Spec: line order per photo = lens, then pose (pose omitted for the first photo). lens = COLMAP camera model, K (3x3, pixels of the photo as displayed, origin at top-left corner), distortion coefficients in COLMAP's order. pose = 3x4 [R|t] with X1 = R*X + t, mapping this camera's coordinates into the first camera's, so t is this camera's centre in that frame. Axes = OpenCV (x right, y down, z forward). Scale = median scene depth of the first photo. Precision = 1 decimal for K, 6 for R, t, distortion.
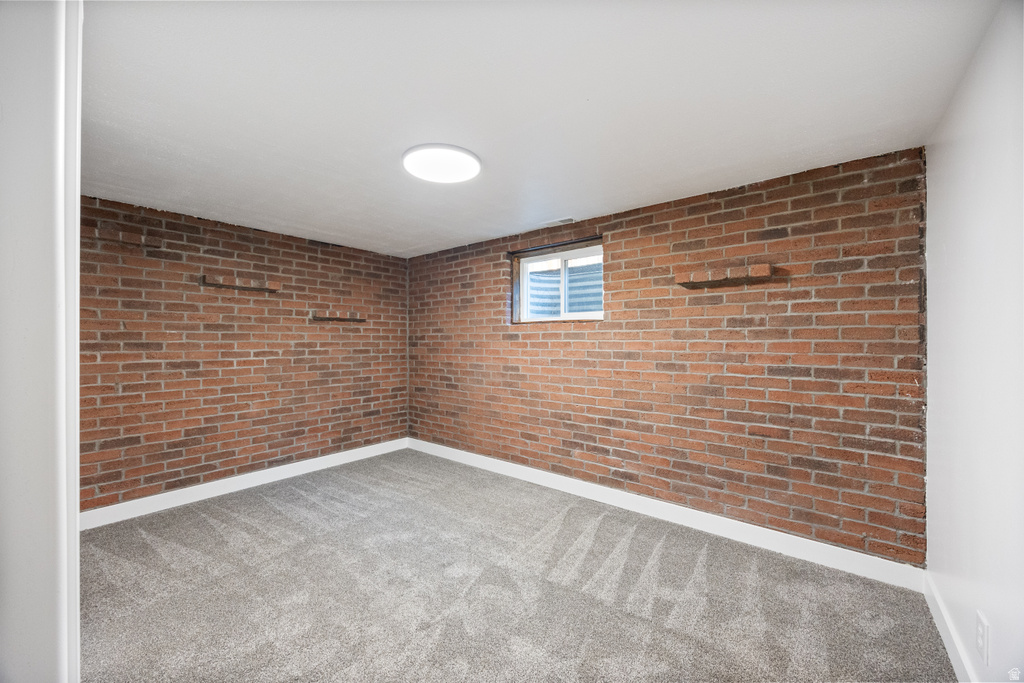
lens RADIAL K [[388.1, 0, 513.4], [0, 388.1, 342.5], [0, 0, 1]] dist [0.003390, 0.000011]
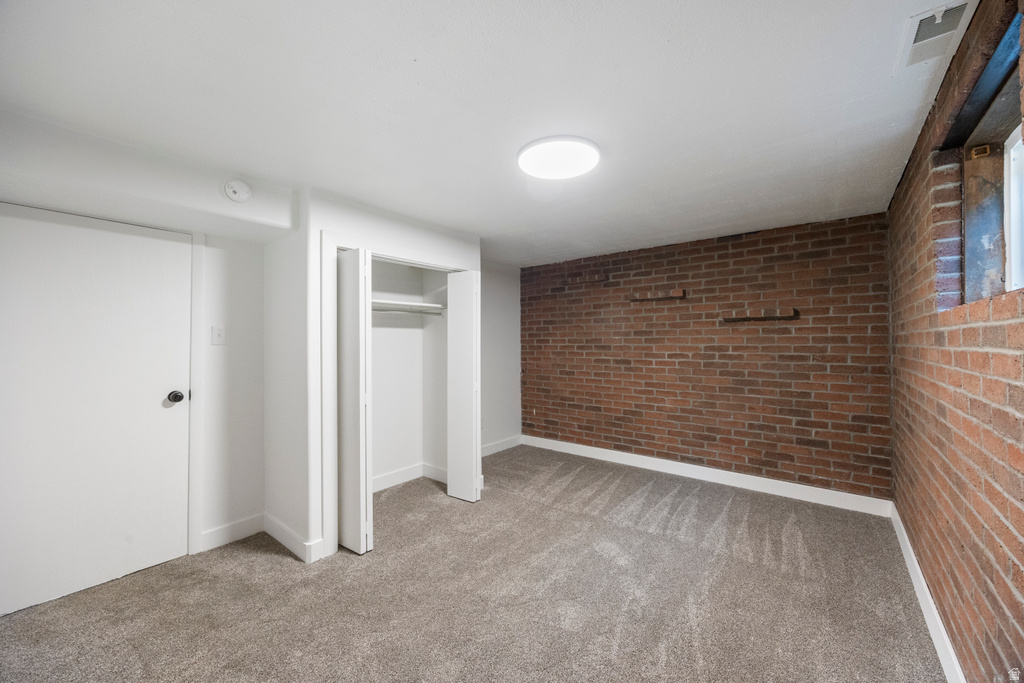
lens RADIAL K [[388.1, 0, 514.6], [0, 388.1, 340.2], [0, 0, 1]] dist [0.003390, 0.000011]
pose [[0.013863, -0.004209, -0.999895, 0.425349], [-0.000687, 0.999991, -0.004219, -0.009807], [0.999904, 0.000745, 0.013860, 0.501423]]
